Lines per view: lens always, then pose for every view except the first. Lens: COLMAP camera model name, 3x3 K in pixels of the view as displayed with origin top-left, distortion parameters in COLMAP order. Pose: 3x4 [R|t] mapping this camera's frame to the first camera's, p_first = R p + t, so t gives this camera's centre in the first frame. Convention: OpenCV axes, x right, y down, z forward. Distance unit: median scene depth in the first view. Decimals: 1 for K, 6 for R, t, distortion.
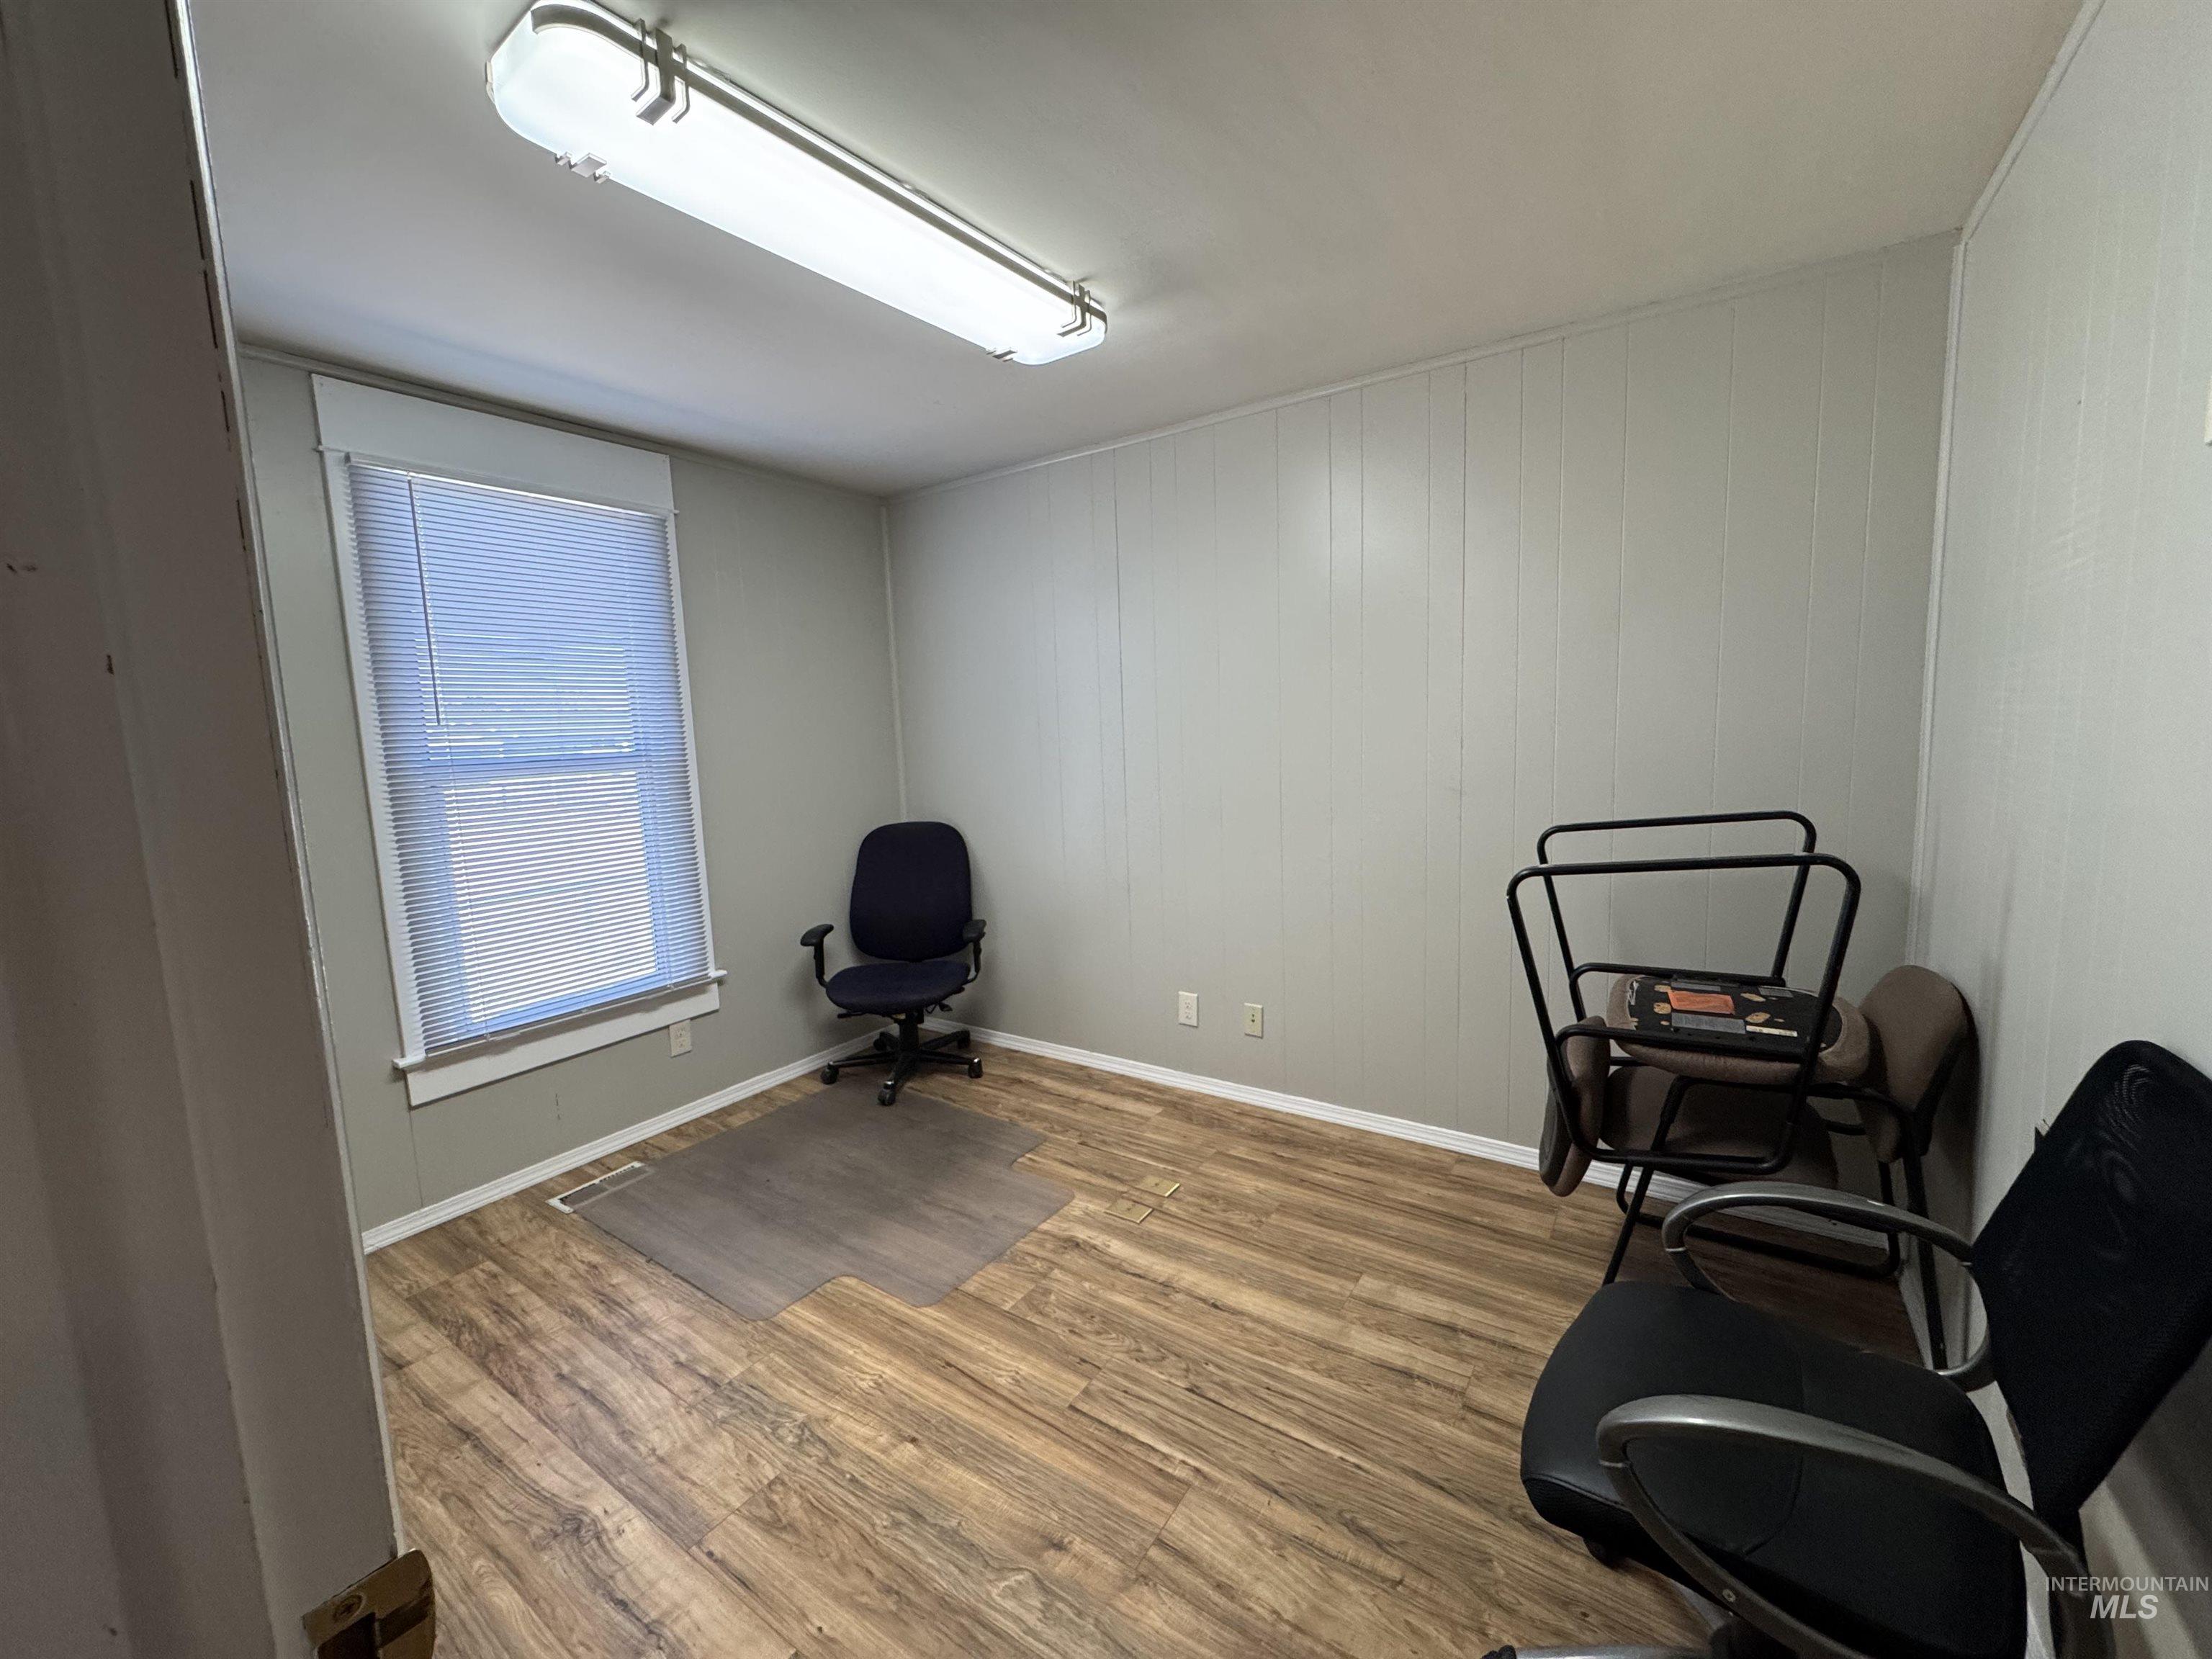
lens RADIAL K [[879.1, 0, 1103.7], [0, 879.1, 833.0], [0, 0, 1]] dist [-0.002717, 0.000954]
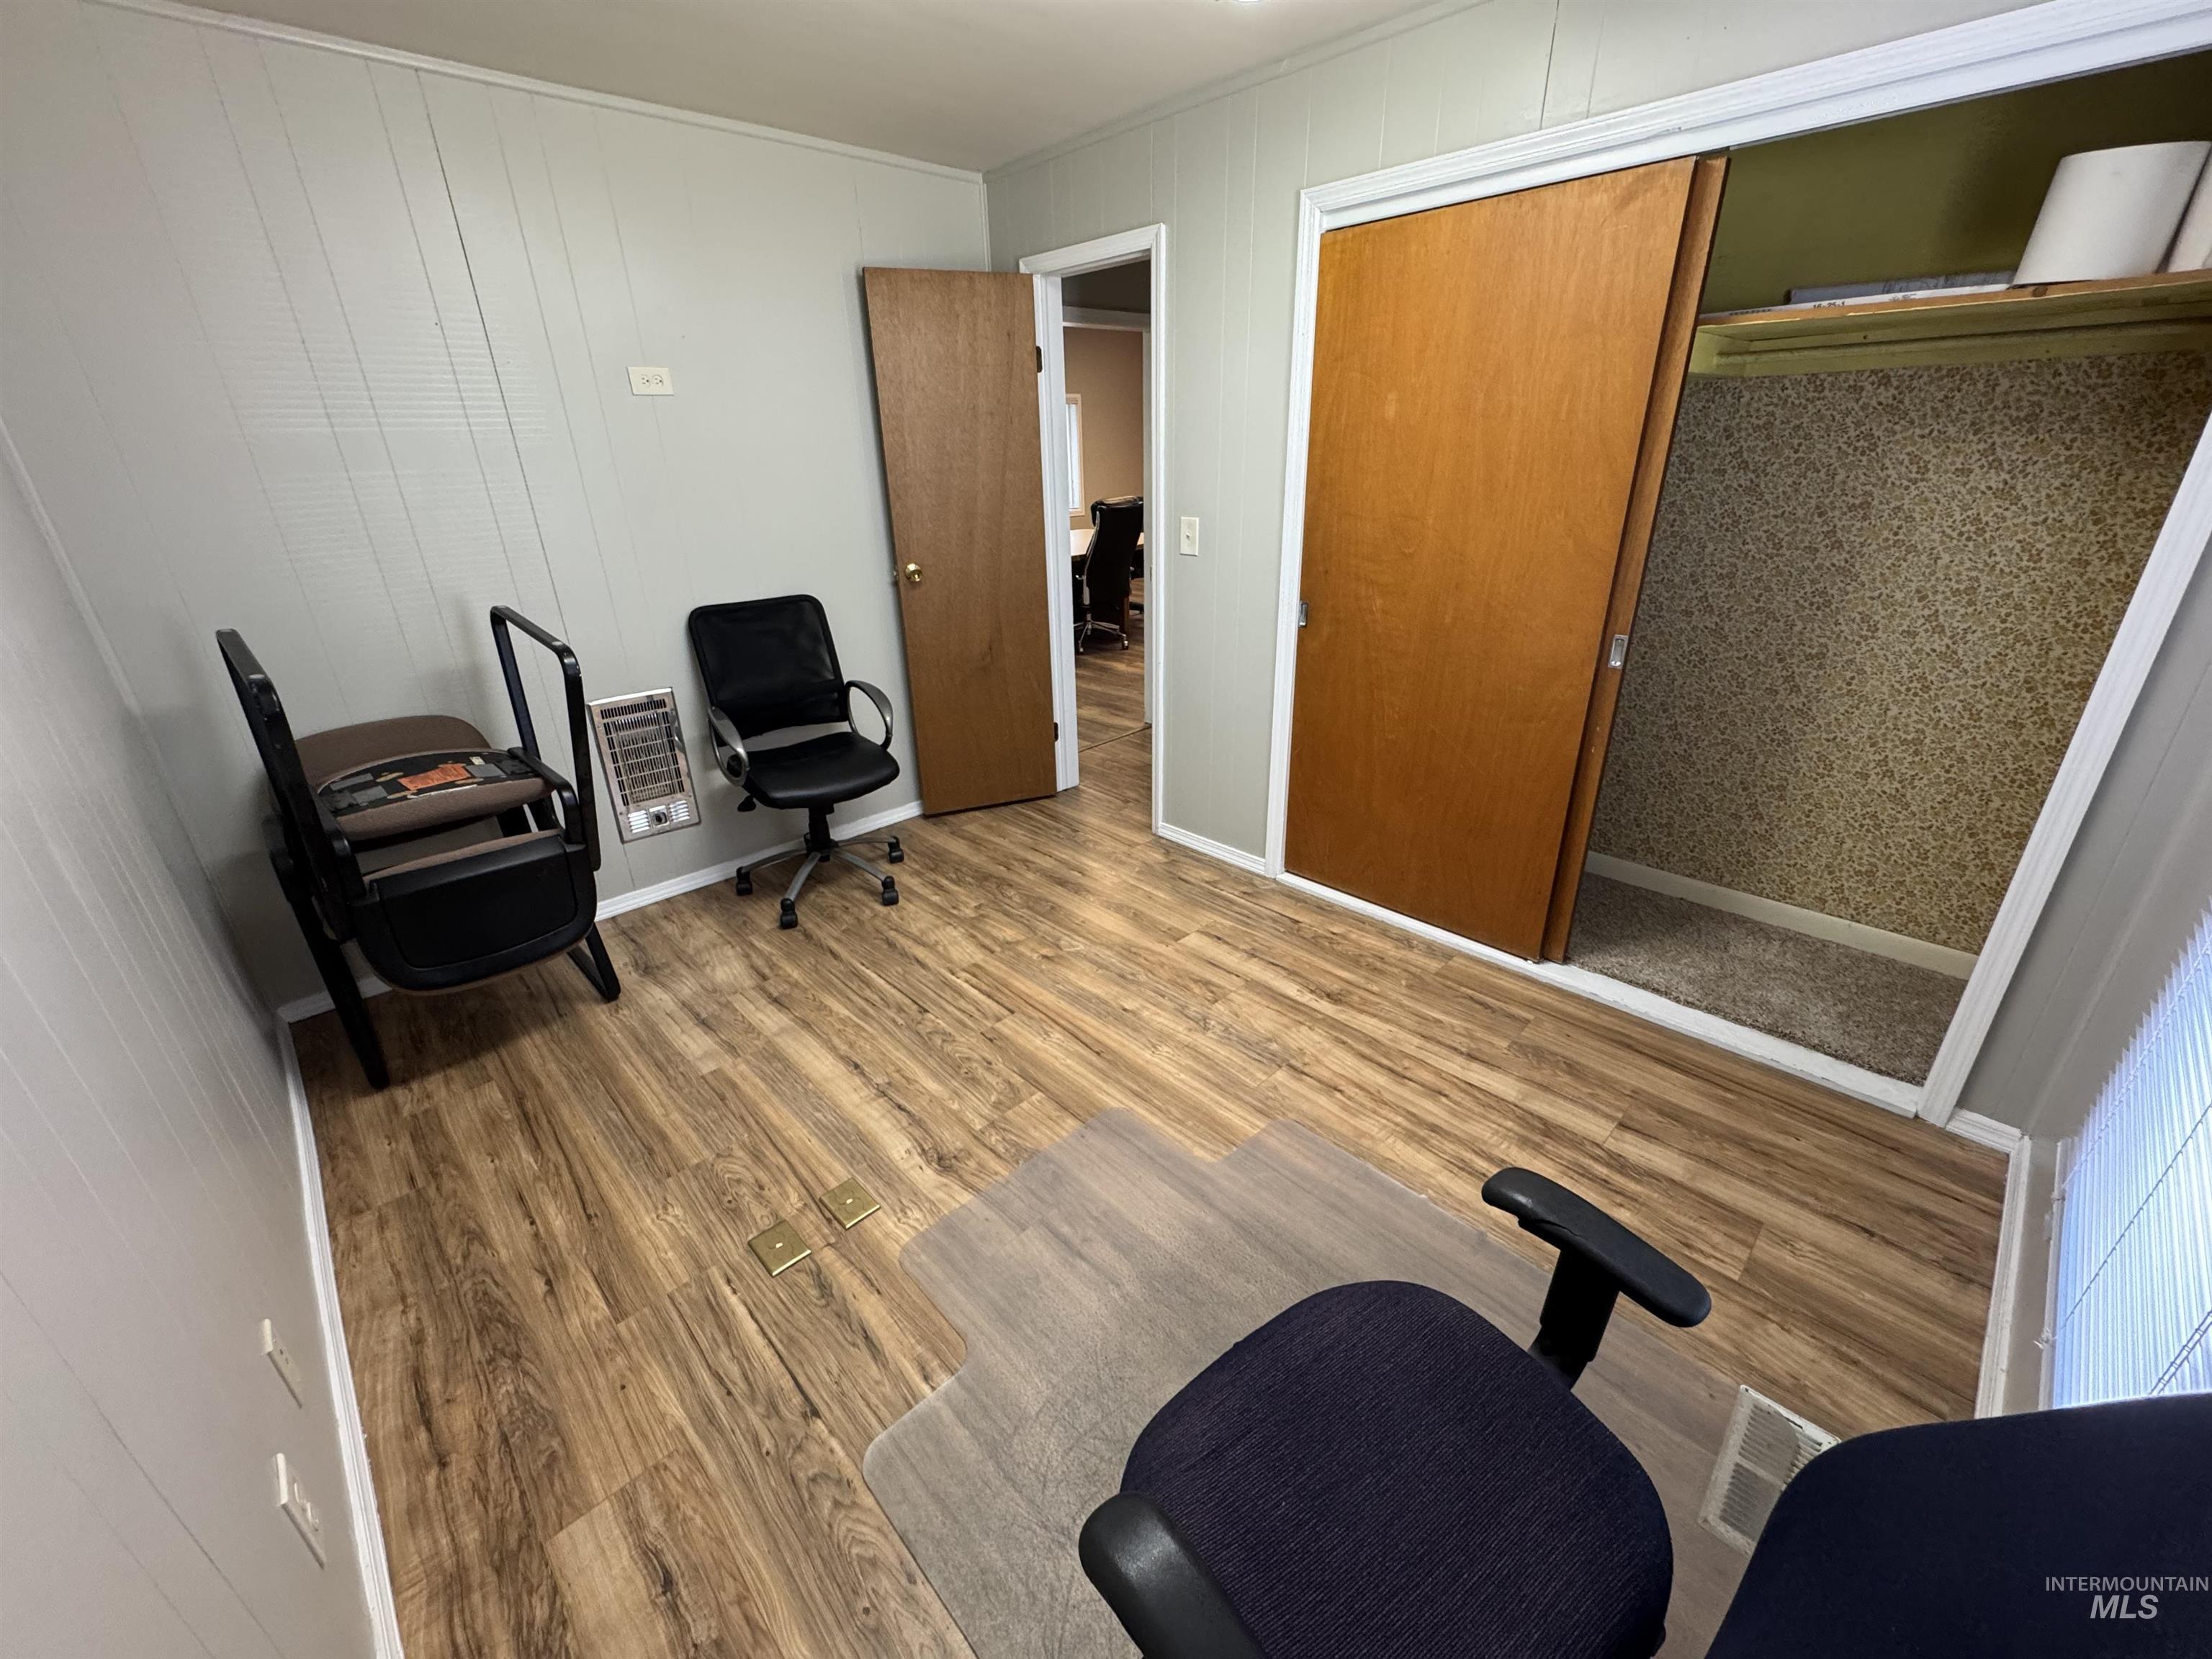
lens RADIAL K [[879.1, 0, 1108.4], [0, 879.1, 826.0], [0, 0, 1]] dist [-0.002717, 0.000954]
pose [[-0.977469, -0.026188, 0.209446, -0.444154], [0.084847, 0.859828, 0.503485, -0.268556], [-0.193273, 0.509912, -0.838233, 1.892204]]
